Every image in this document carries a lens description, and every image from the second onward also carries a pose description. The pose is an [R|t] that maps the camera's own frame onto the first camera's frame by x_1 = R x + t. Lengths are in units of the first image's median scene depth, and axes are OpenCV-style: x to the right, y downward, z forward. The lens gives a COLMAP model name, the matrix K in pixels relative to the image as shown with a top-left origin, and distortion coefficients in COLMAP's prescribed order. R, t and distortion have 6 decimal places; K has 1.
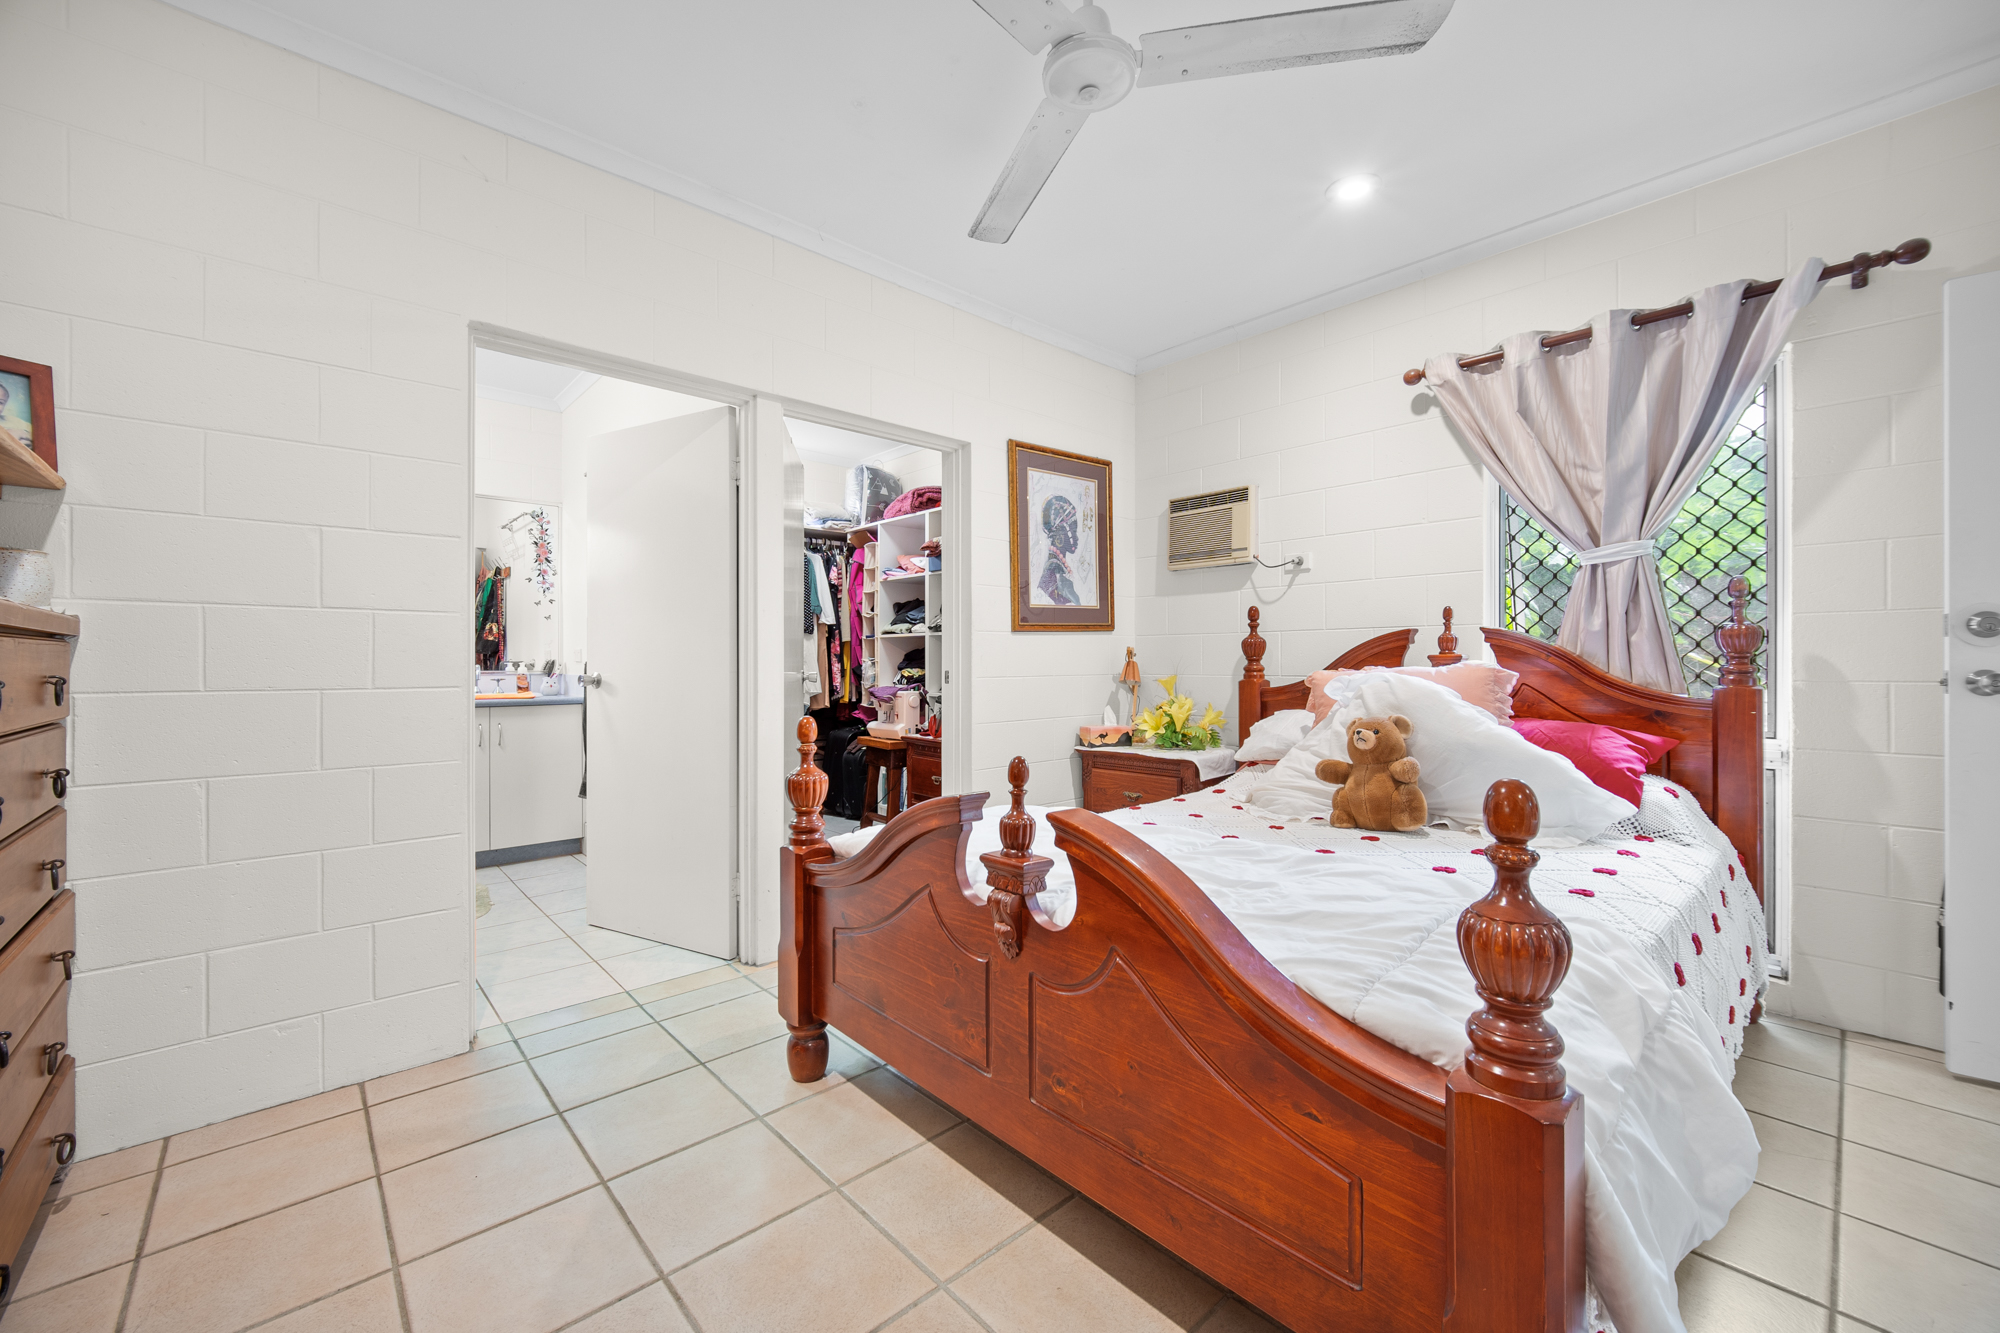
lens RADIAL K [[791.8, 0, 998.9], [0, 791.8, 665.2], [0, 0, 1]] dist [-0.009257, 0.001737]
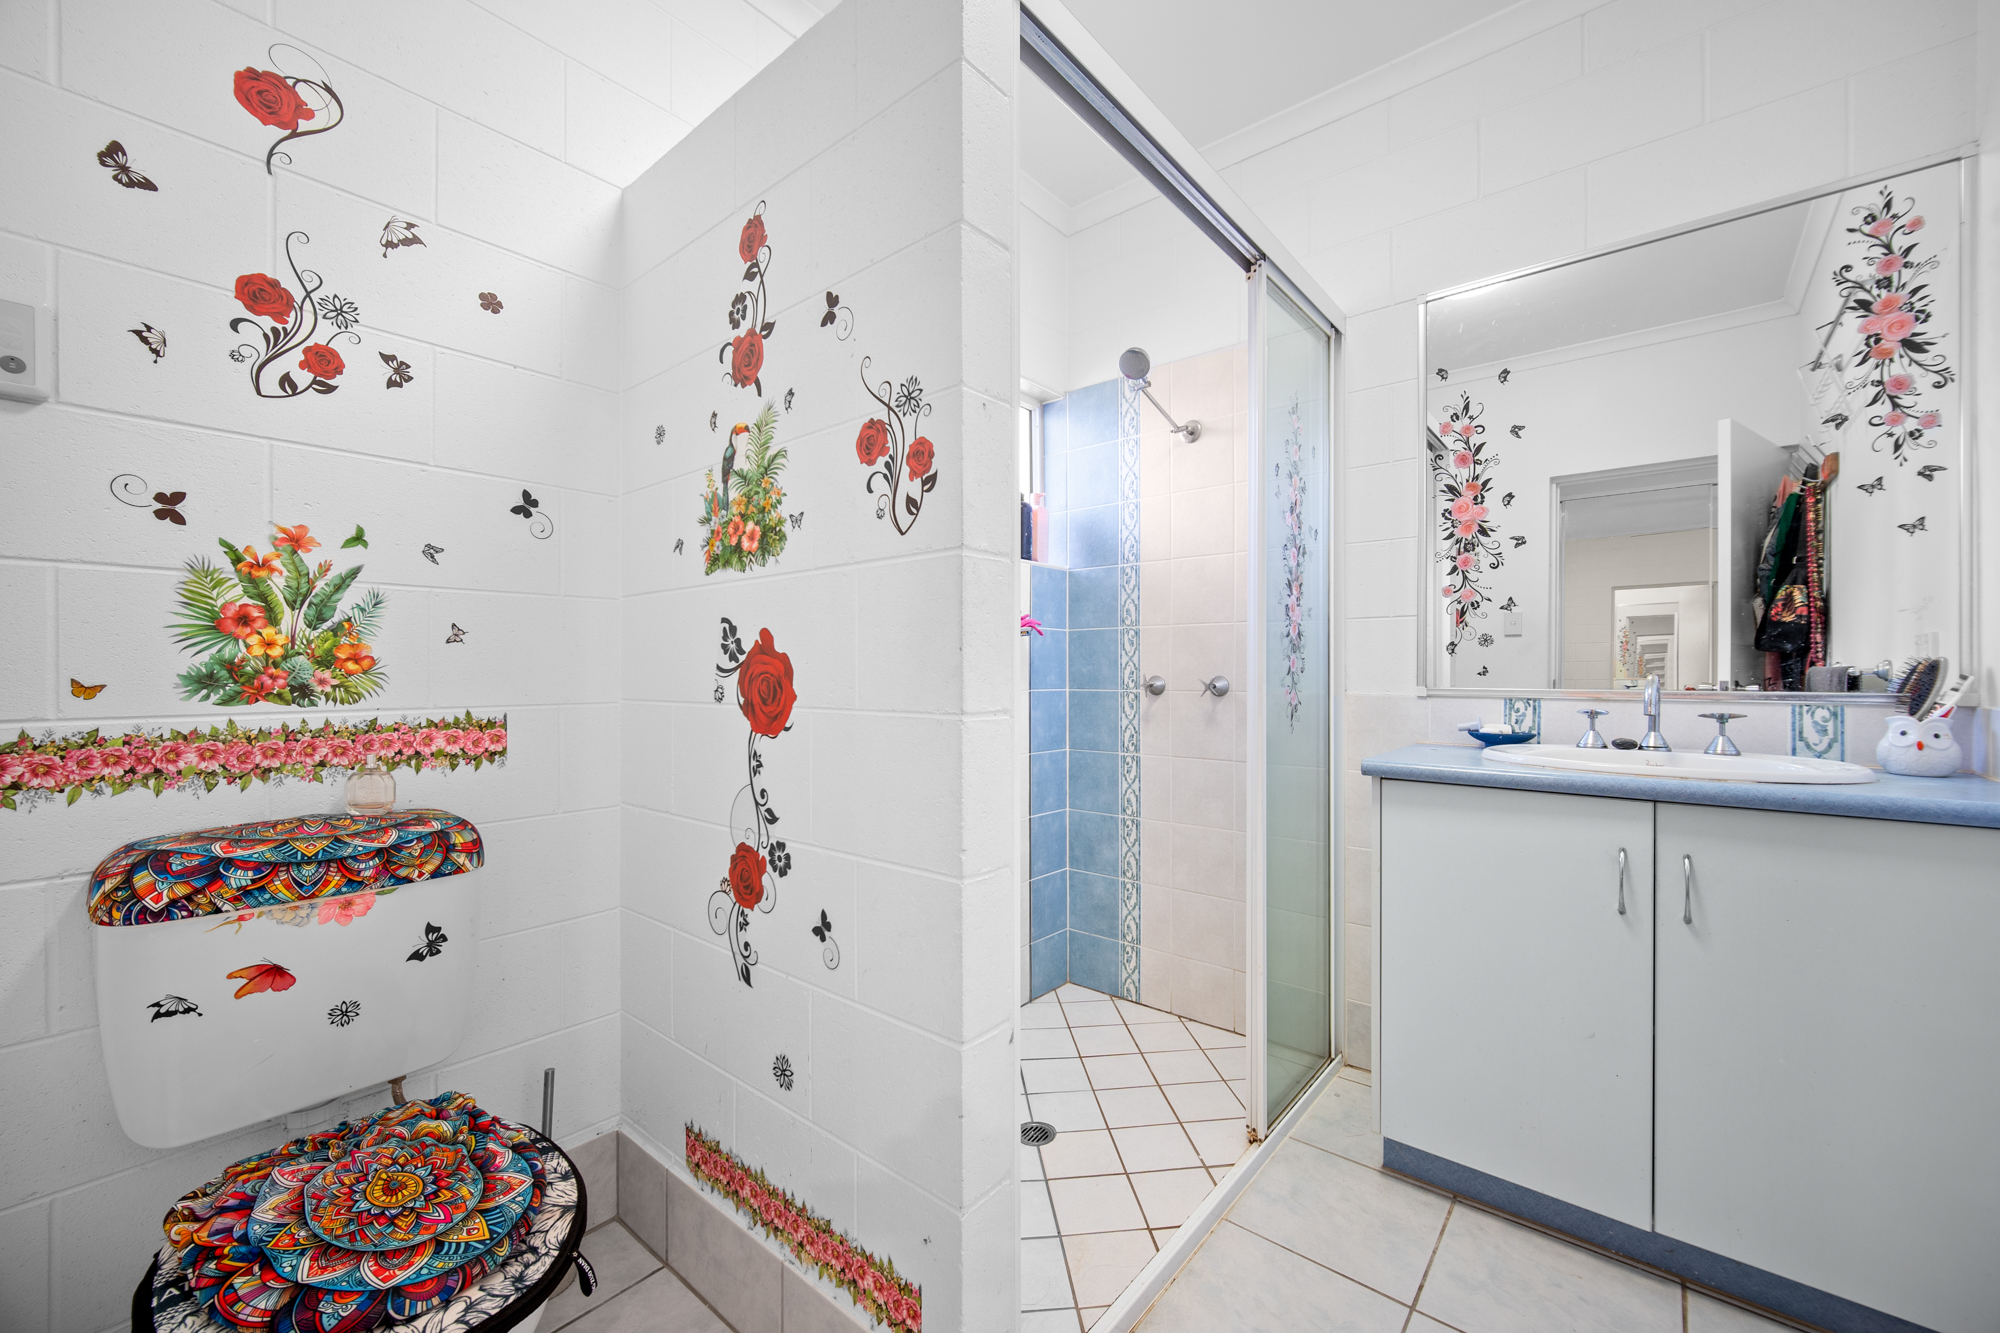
lens RADIAL K [[791.8, 0, 1004.2], [0, 791.8, 676.8], [0, 0, 1]] dist [-0.009257, 0.001737]
pose [[0.137463, 0.000817, -0.990507, -0.366931], [-0.000518, 1.000000, 0.000753, 0.000179], [0.990507, 0.000410, 0.137463, 0.704917]]
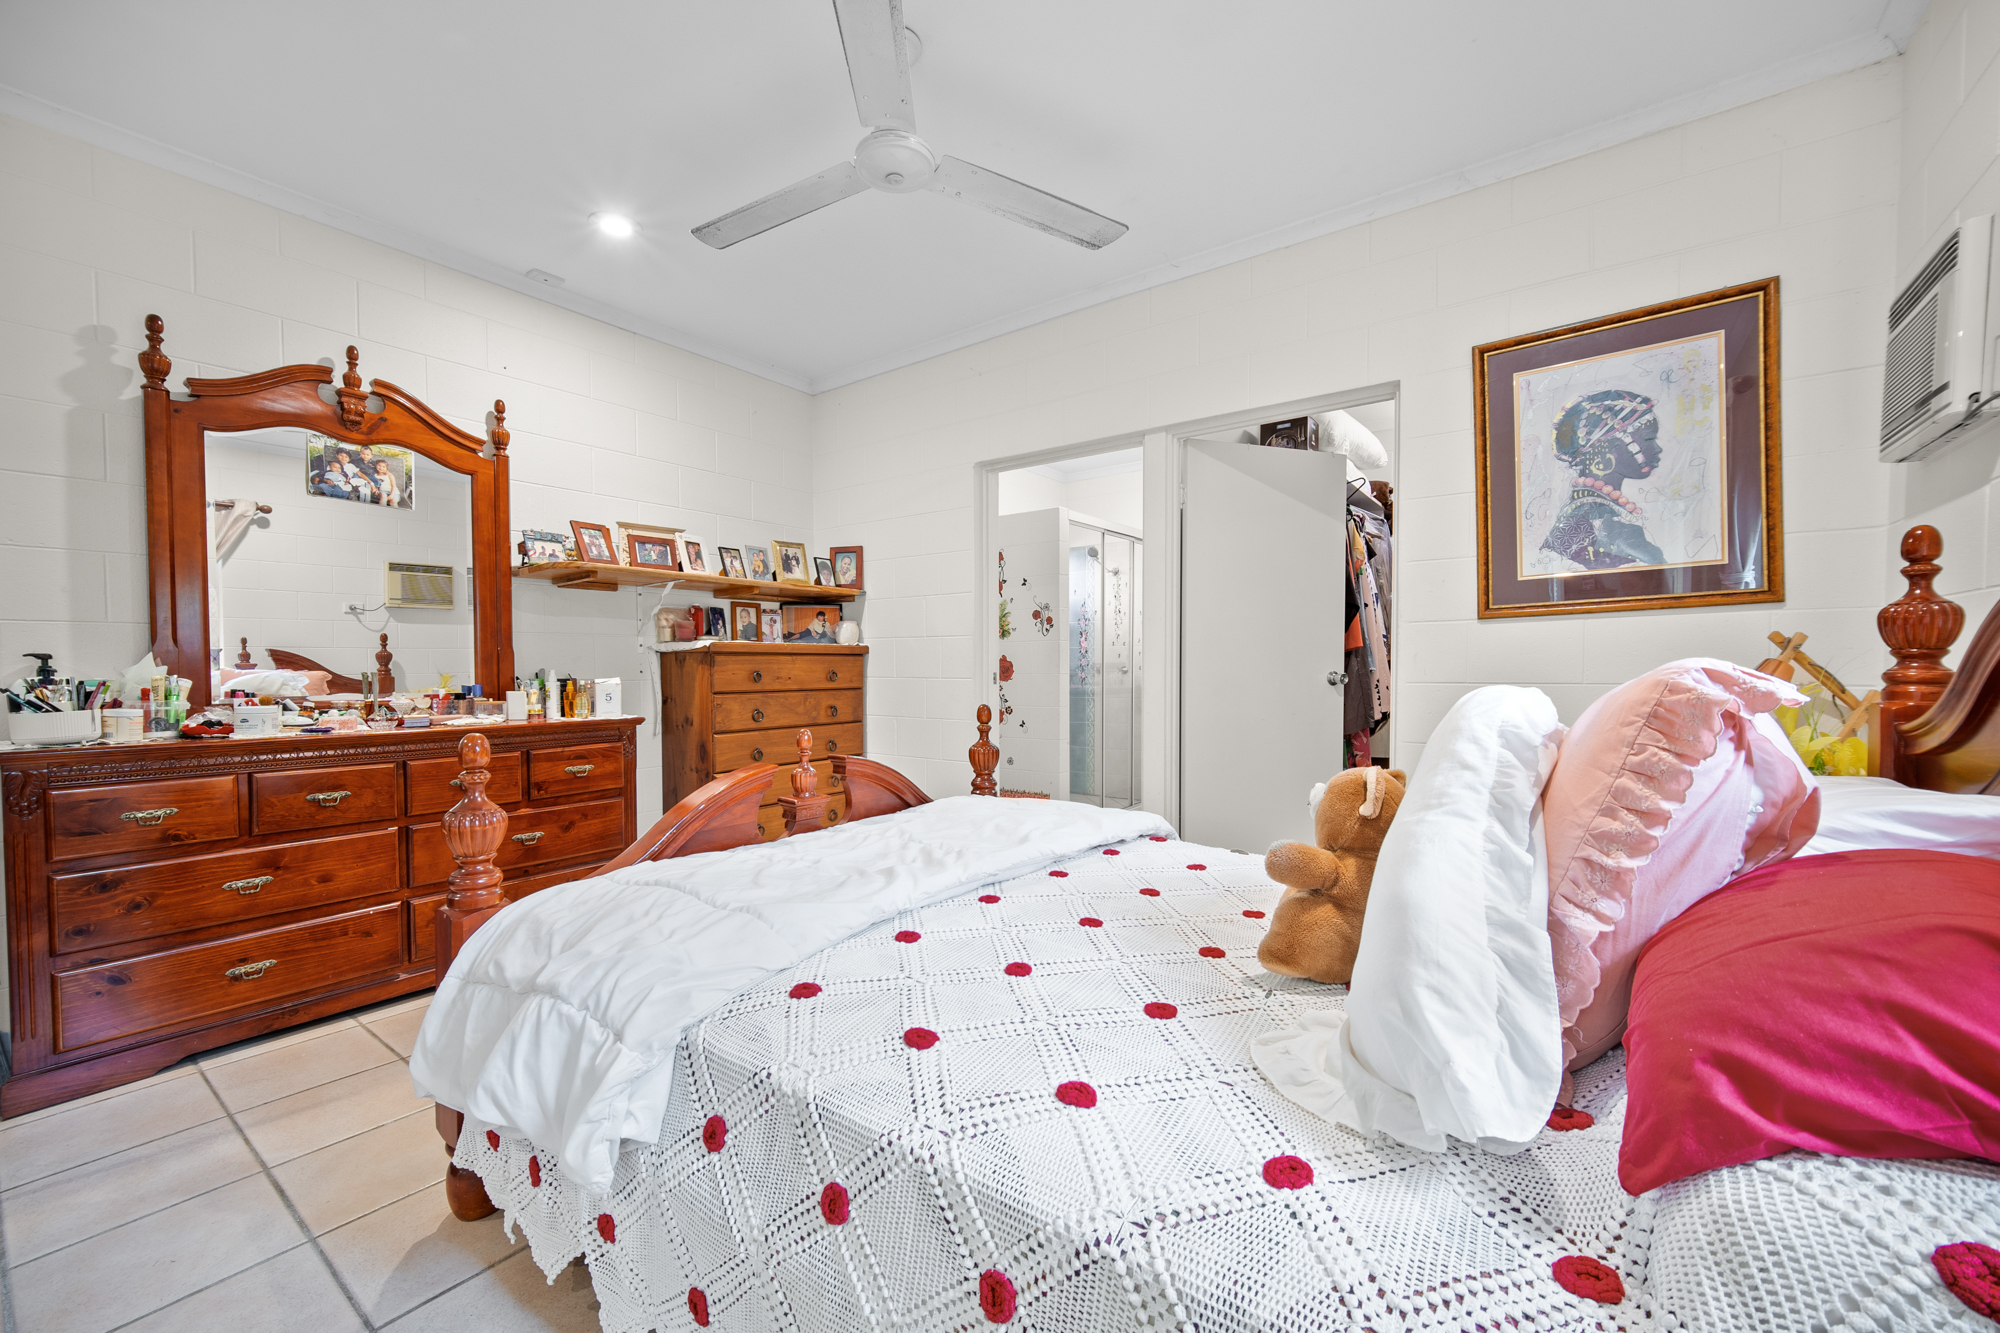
lens RADIAL K [[791.8, 0, 1003.3], [0, 791.8, 679.9], [0, 0, 1]] dist [-0.009257, 0.001737]
pose [[0.196424, 0.017450, -0.980364, 0.561656], [0.000502, 0.999840, 0.017898, -0.001345], [0.980519, -0.004008, 0.196384, 0.402675]]
